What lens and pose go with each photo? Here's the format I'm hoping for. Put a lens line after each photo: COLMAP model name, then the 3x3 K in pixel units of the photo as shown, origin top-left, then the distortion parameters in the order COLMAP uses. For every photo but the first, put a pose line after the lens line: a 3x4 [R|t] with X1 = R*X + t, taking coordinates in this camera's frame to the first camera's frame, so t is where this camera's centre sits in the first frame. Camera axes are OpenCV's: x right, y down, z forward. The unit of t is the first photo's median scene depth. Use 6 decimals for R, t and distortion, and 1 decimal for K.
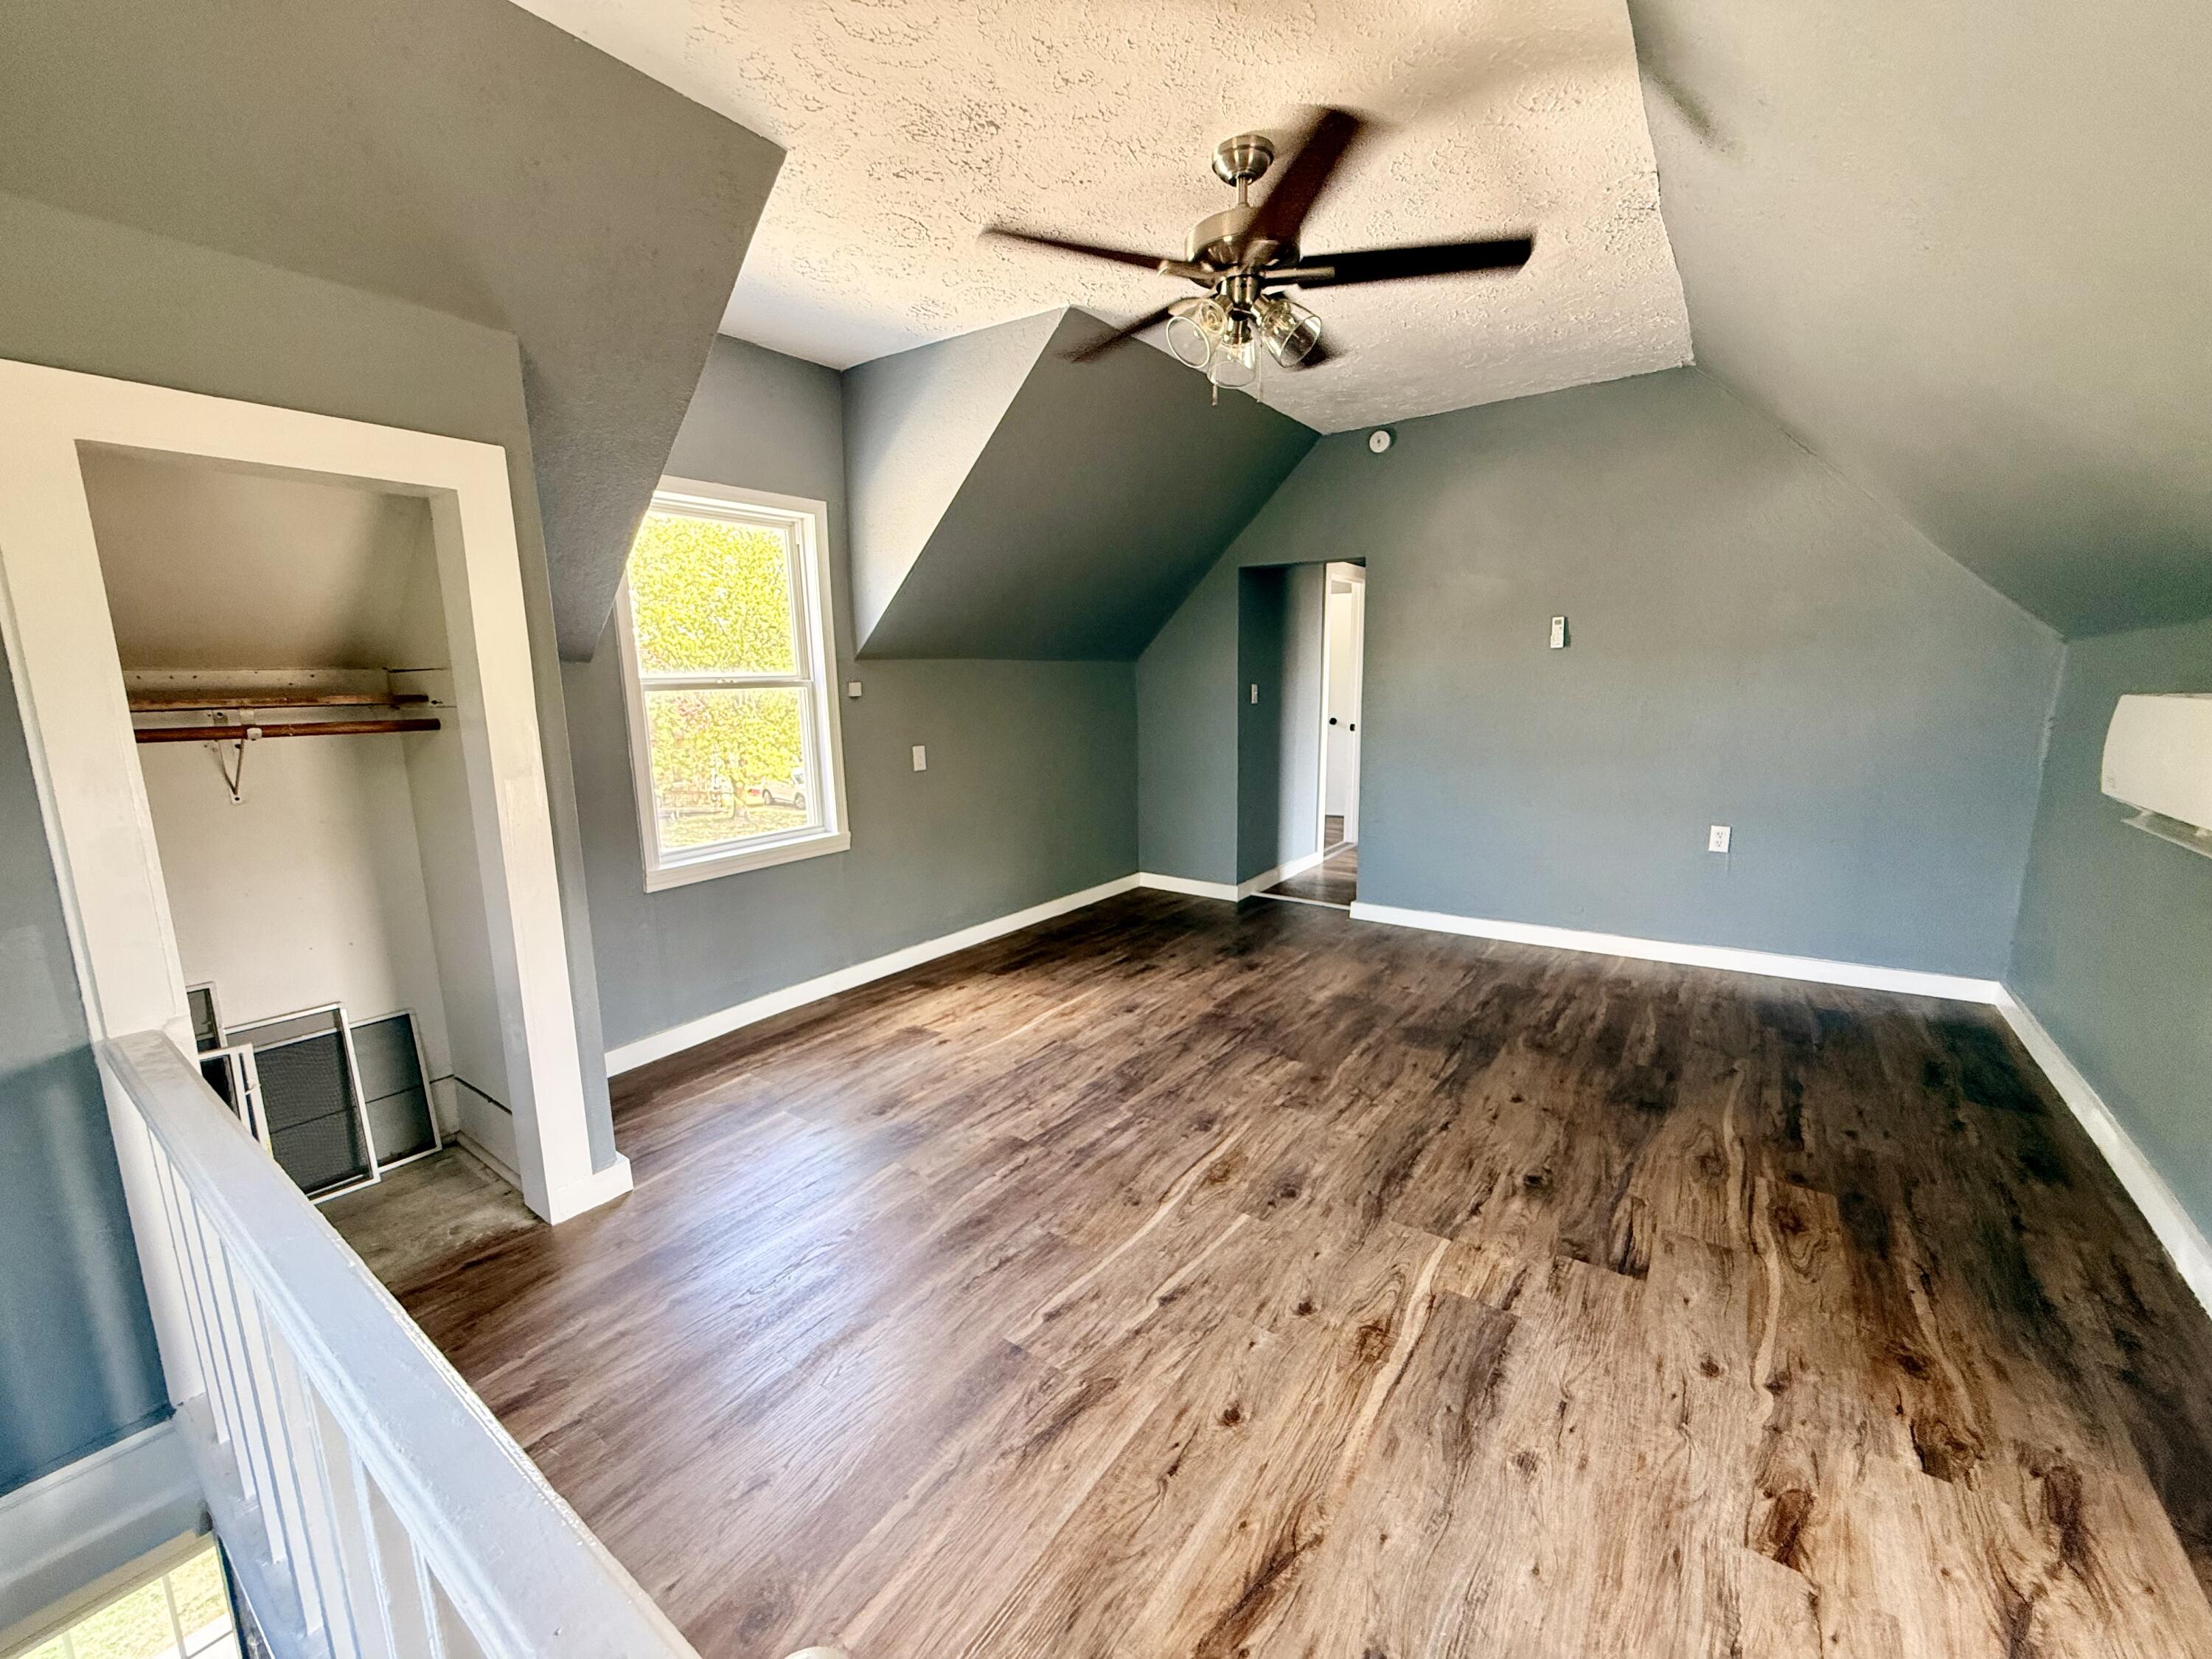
lens RADIAL K [[882.5, 0, 1098.4], [0, 882.5, 824.3], [0, 0, 1]] dist [-0.000585, 0.000045]
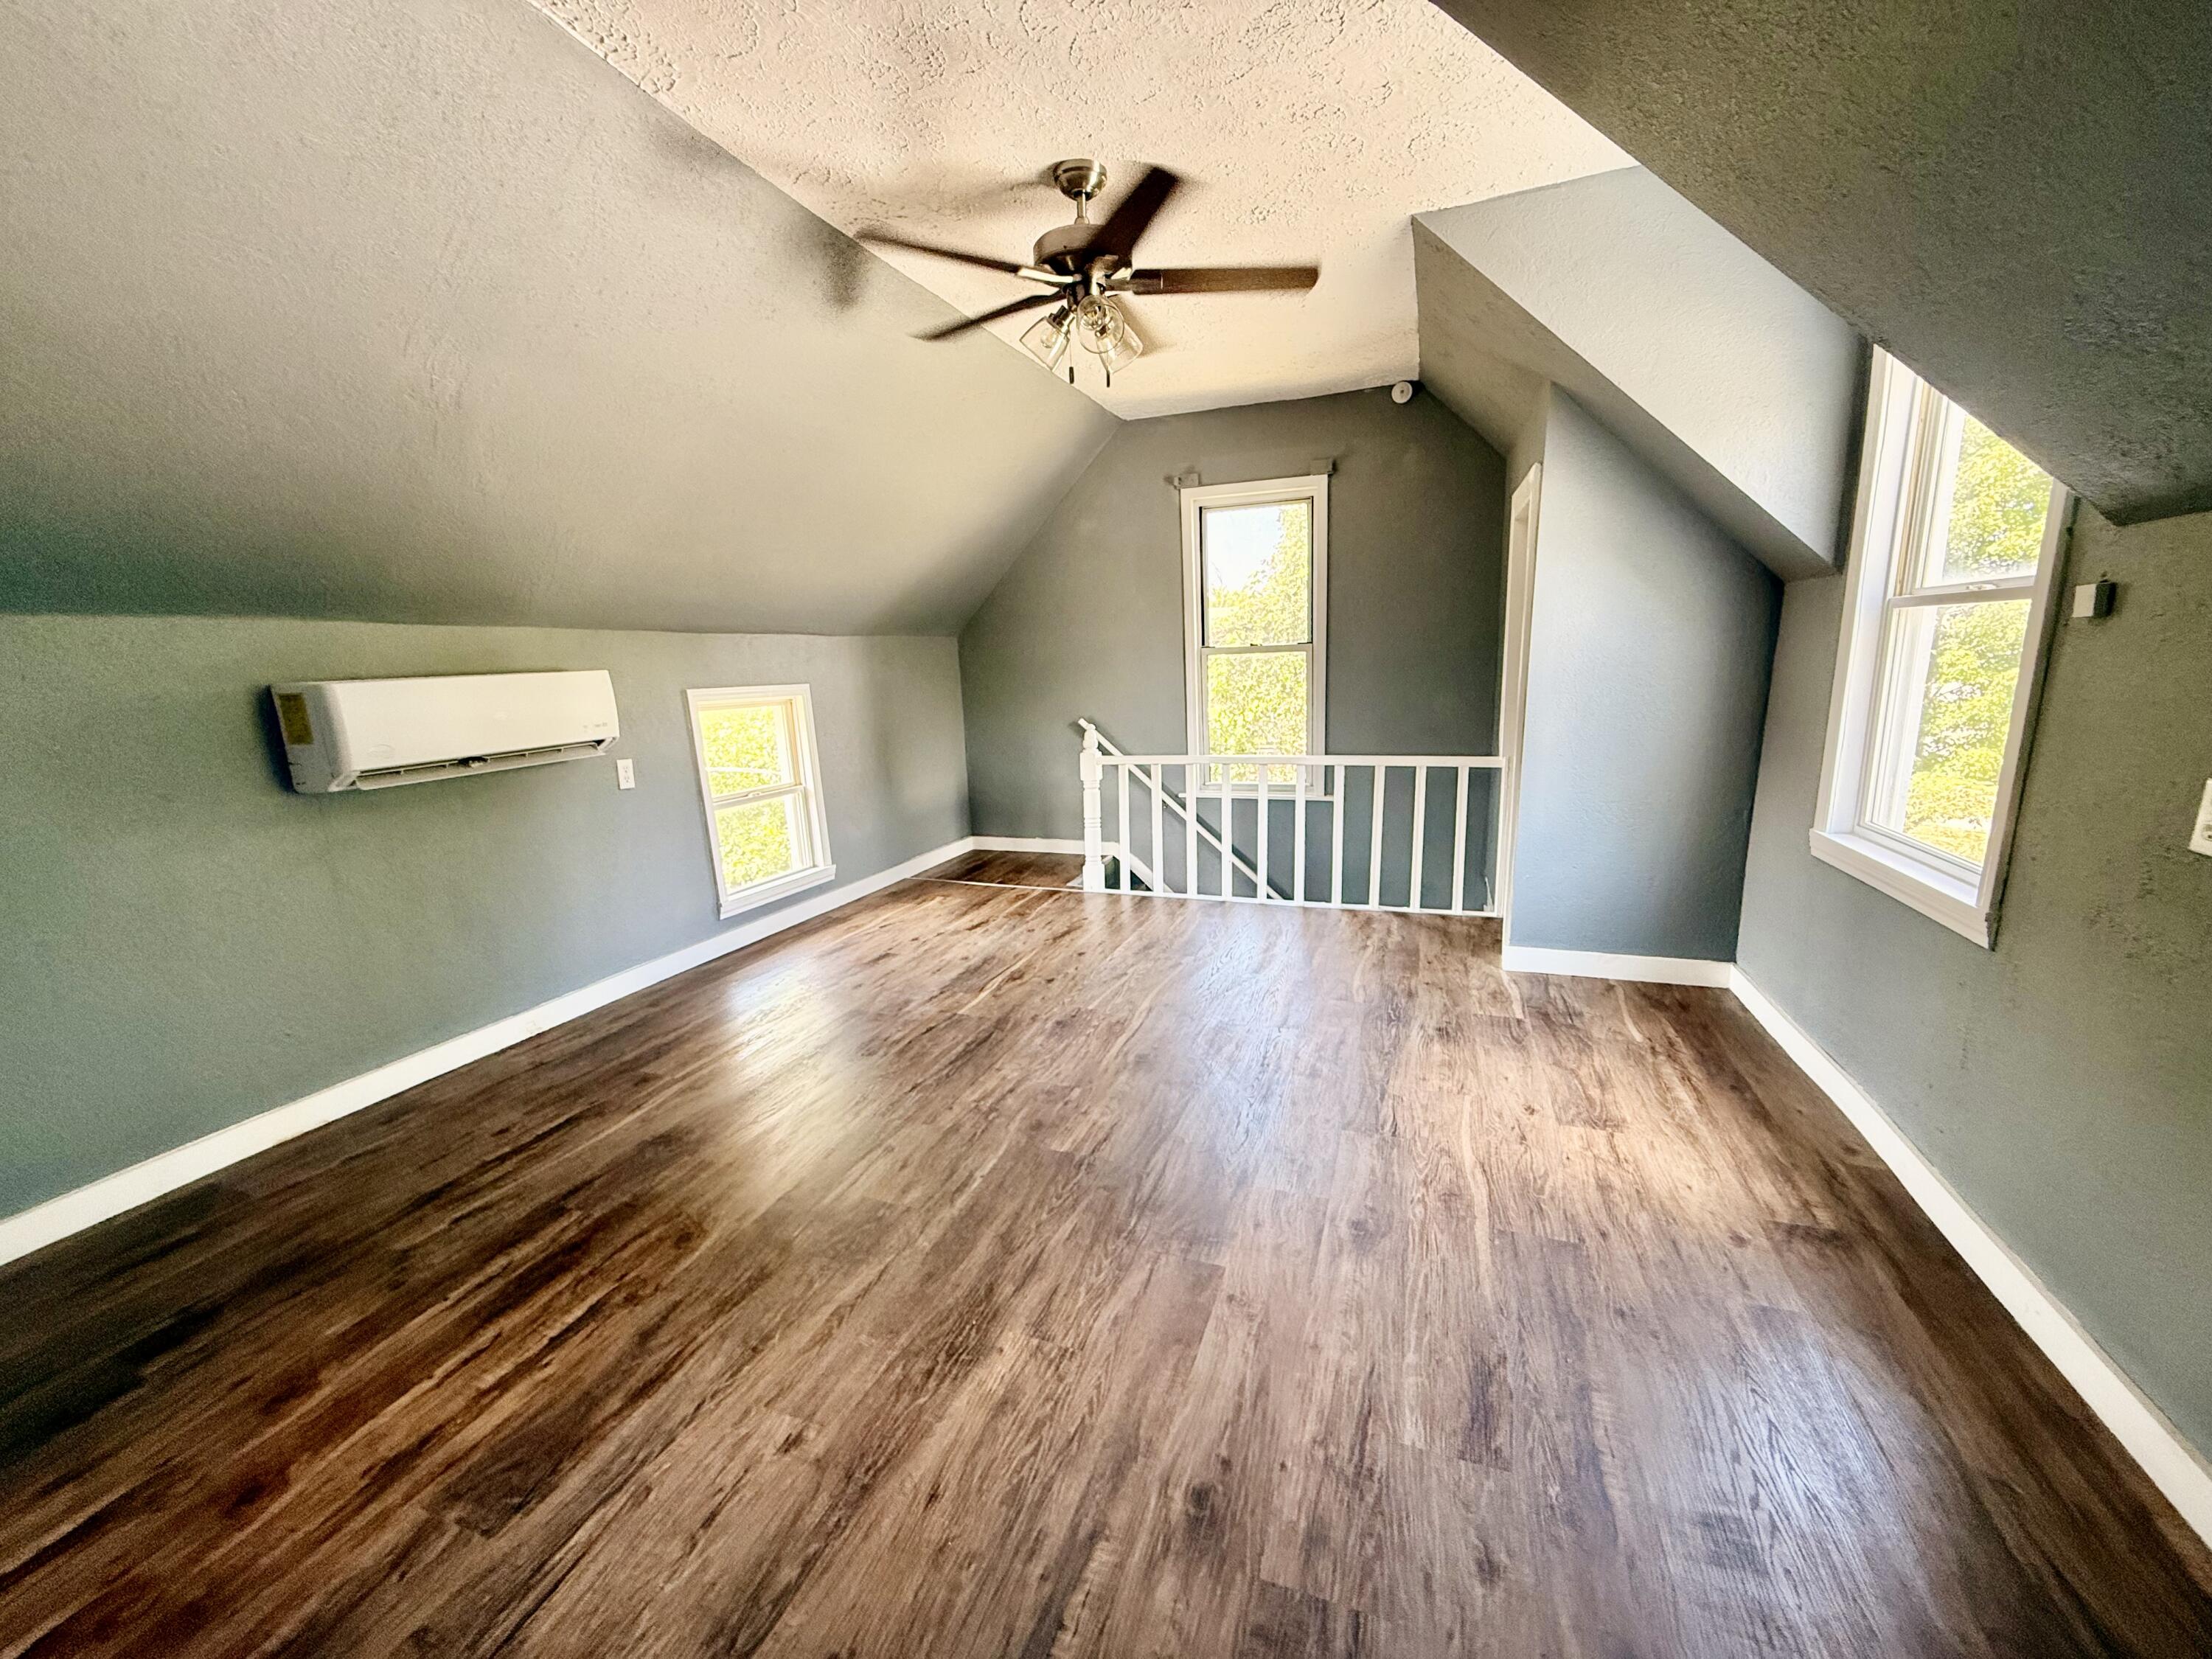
lens RADIAL K [[882.5, 0, 1098.4], [0, 882.5, 824.3], [0, 0, 1]] dist [-0.000585, 0.000045]
pose [[-0.960956, 0.101361, -0.257468, 0.374922], [0.005006, 0.936705, 0.350084, -0.262508], [0.276656, 0.335126, -0.900640, 1.668784]]
